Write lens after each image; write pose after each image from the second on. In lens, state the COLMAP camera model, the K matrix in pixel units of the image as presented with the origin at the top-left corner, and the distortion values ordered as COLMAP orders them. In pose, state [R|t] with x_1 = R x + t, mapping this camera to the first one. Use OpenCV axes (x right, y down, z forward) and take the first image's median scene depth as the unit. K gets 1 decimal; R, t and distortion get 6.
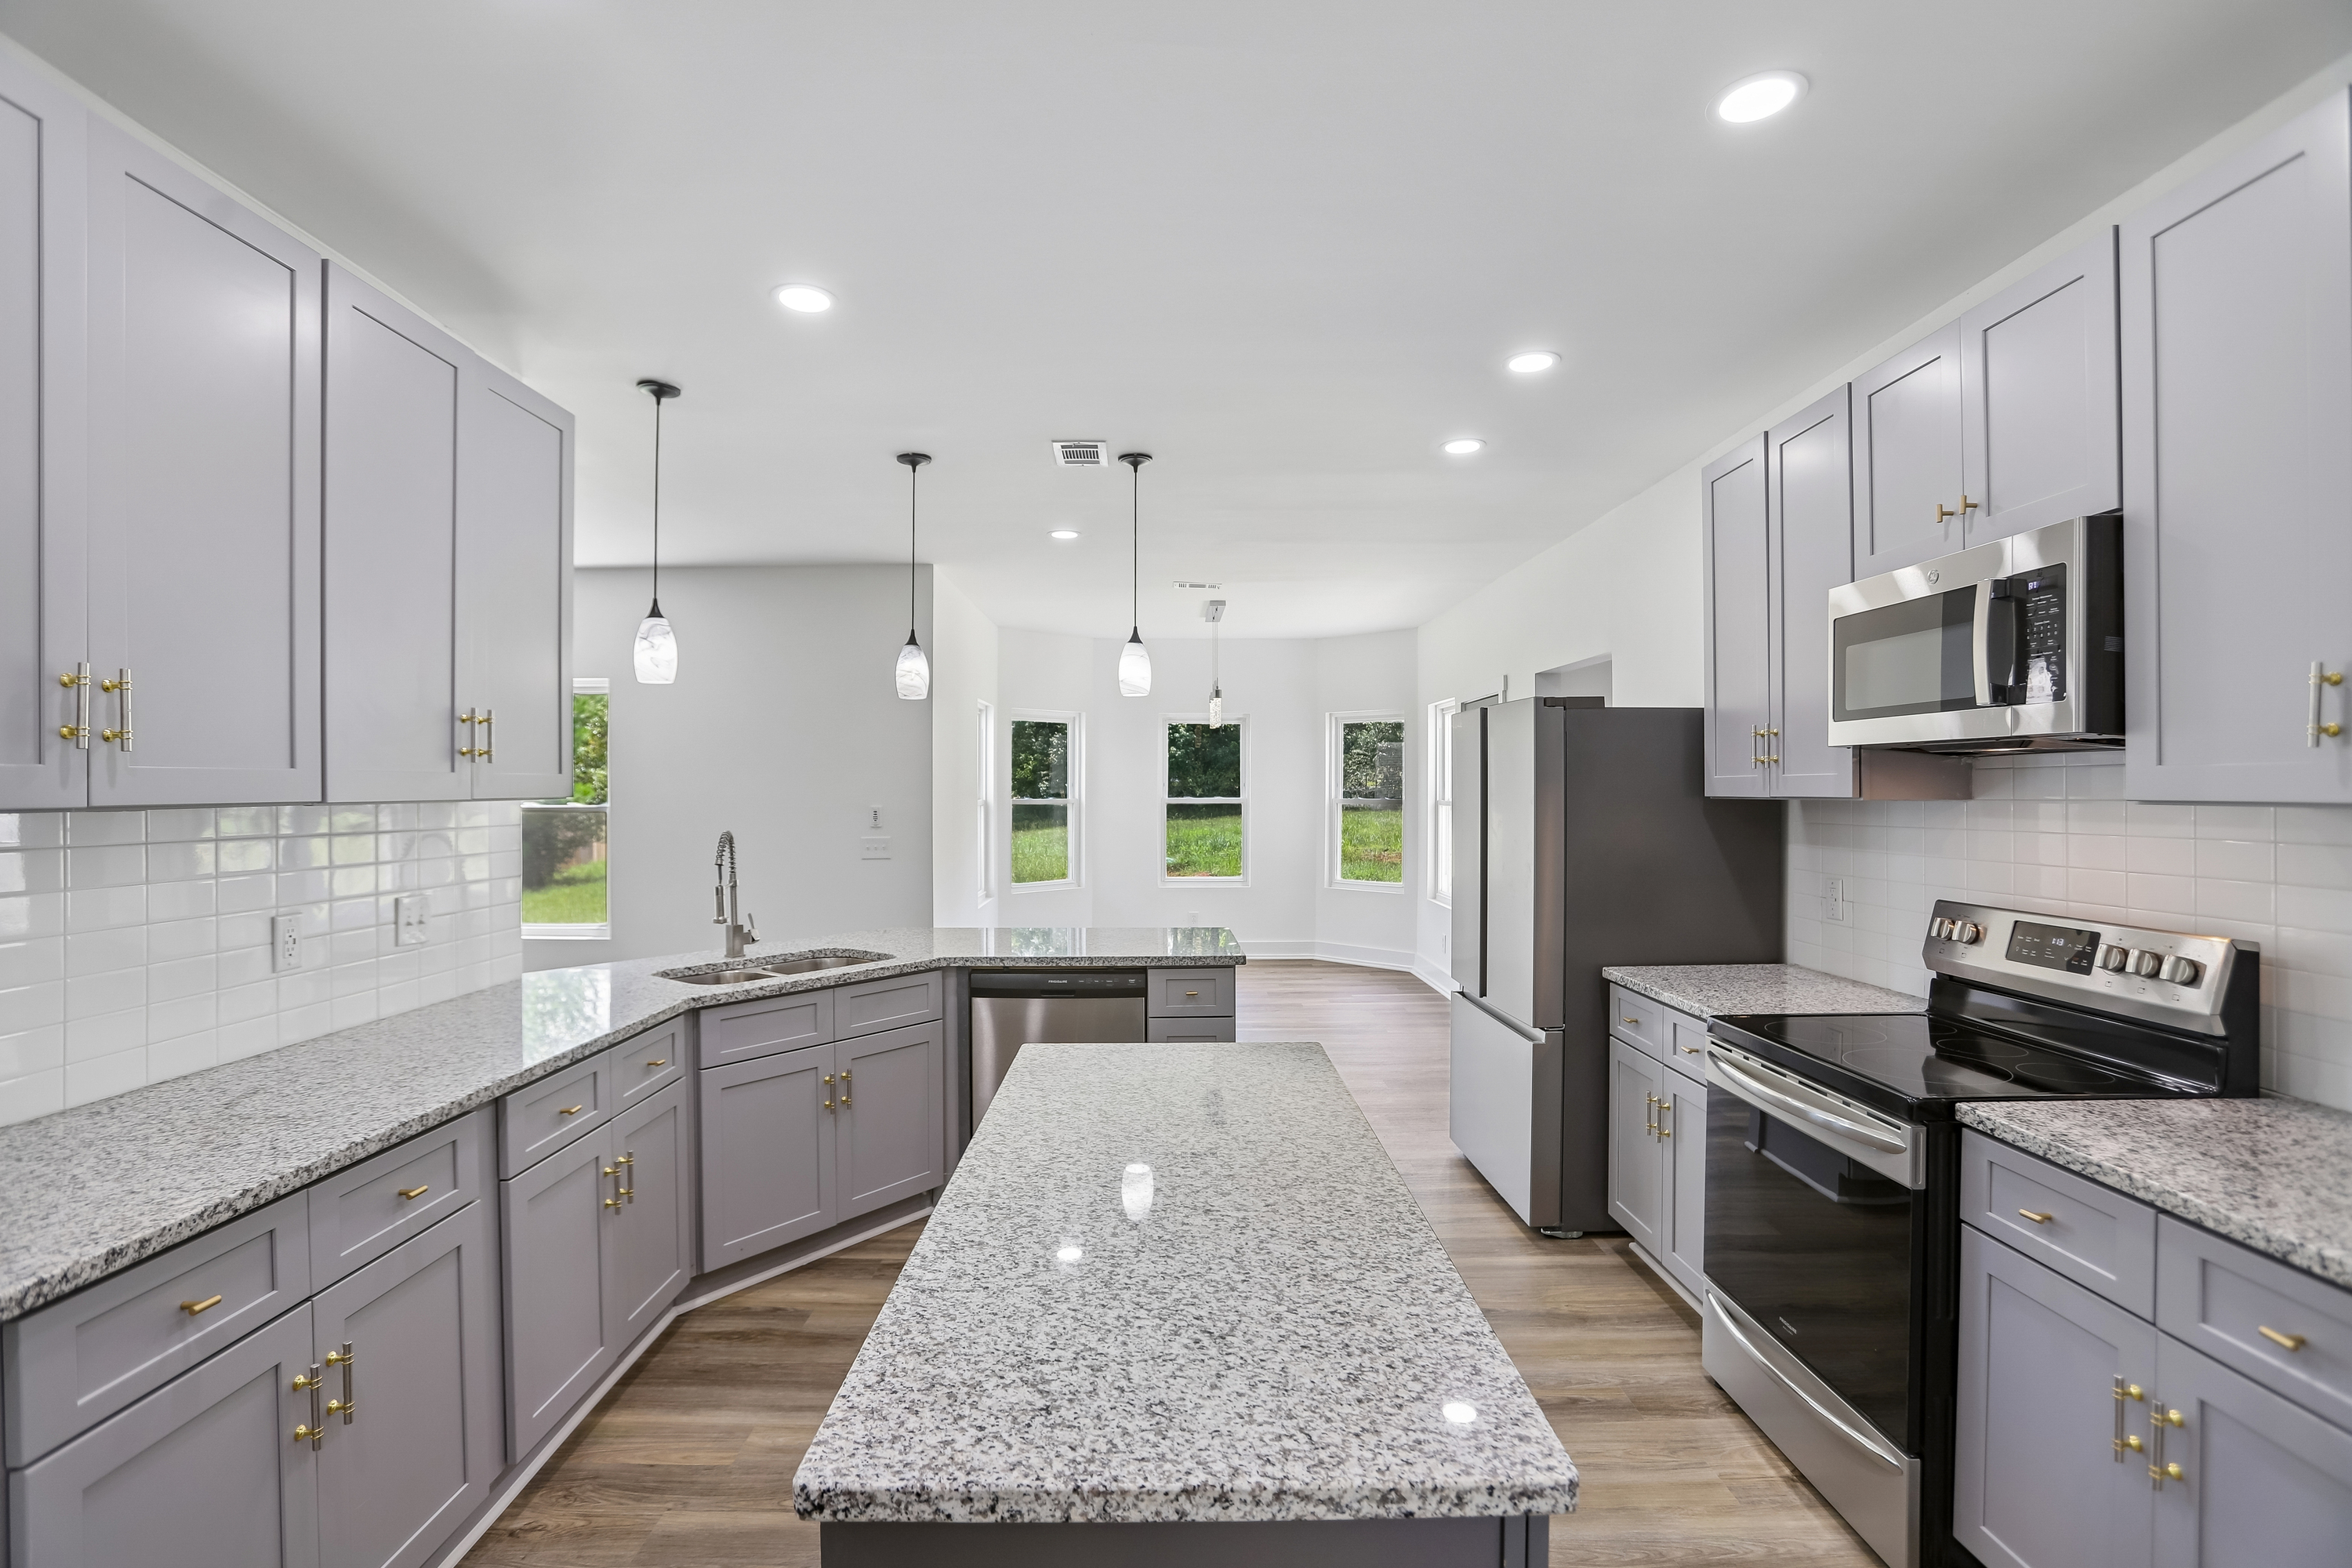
lens RADIAL K [[1090.2, 0, 1176.0], [0, 1090.2, 784.0], [0, 0, 1]] dist [-0.078494, 0.035409]
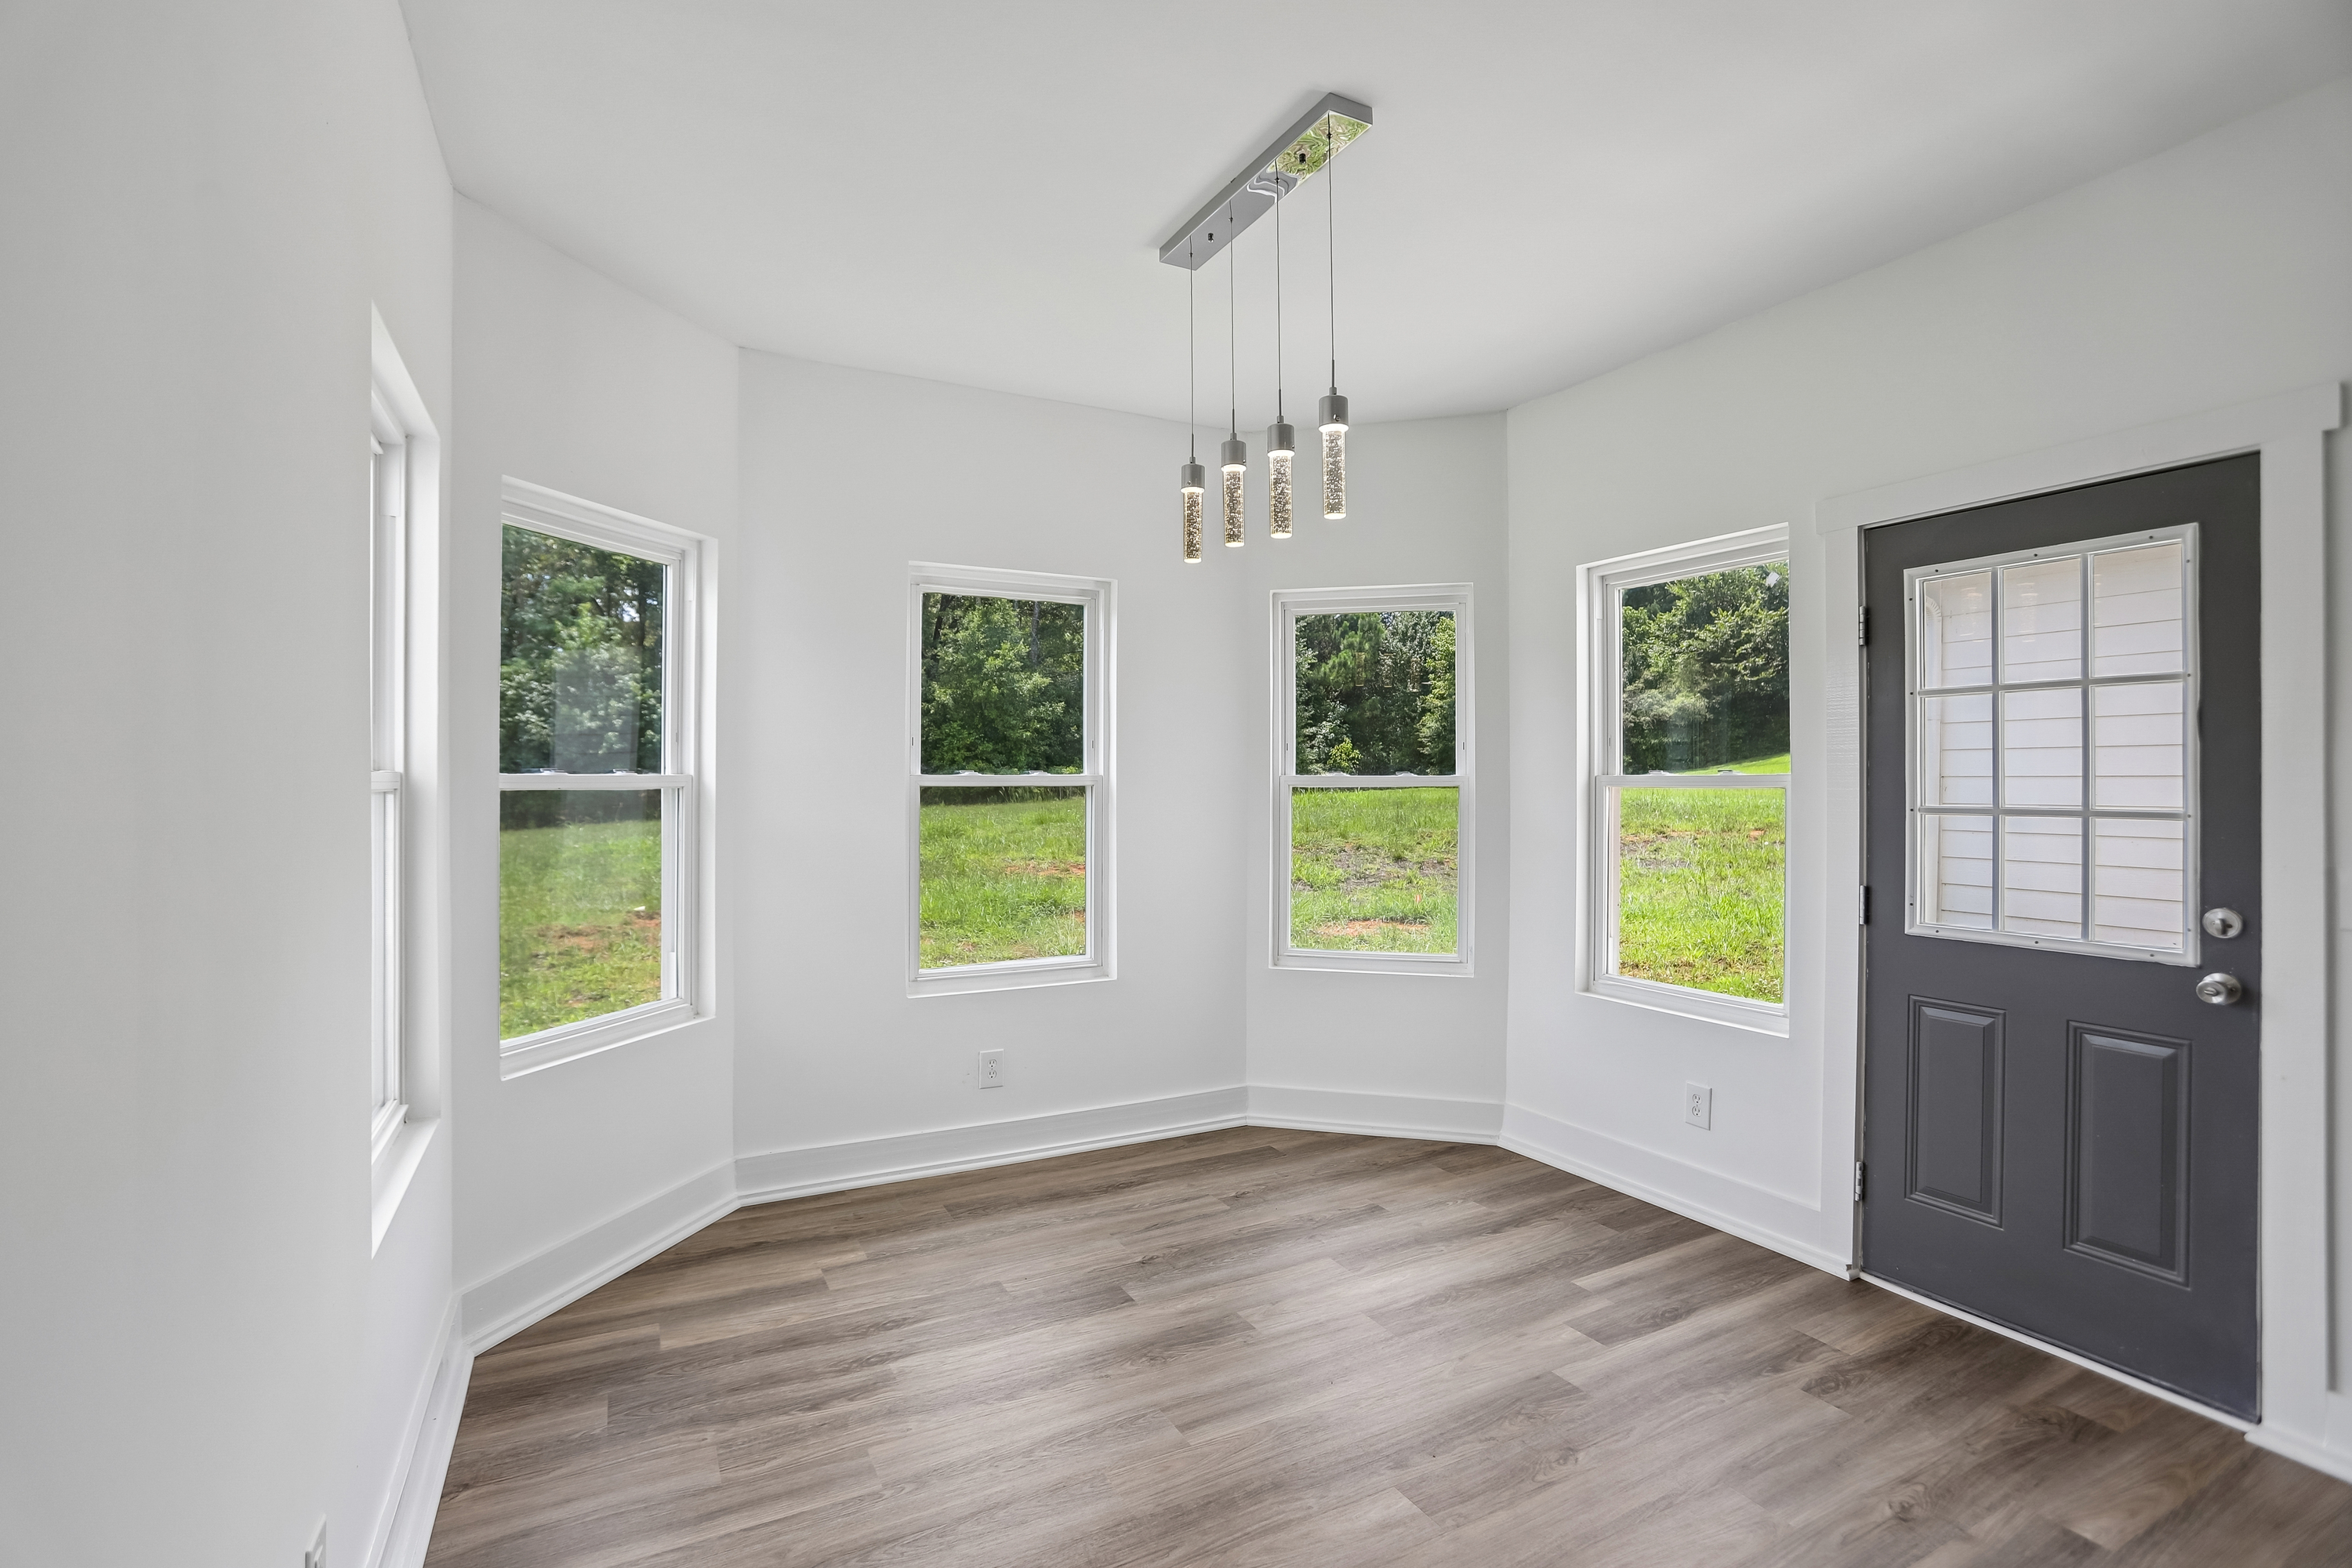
lens RADIAL K [[1090.2, 0, 1176.0], [0, 1090.2, 784.0], [0, 0, 1]] dist [-0.078494, 0.035409]
pose [[0.897287, 0.000897, 0.441447, -0.106019], [-0.003613, 0.999979, 0.005310, 0.015304], [-0.441433, -0.006360, 0.897272, 0.608407]]
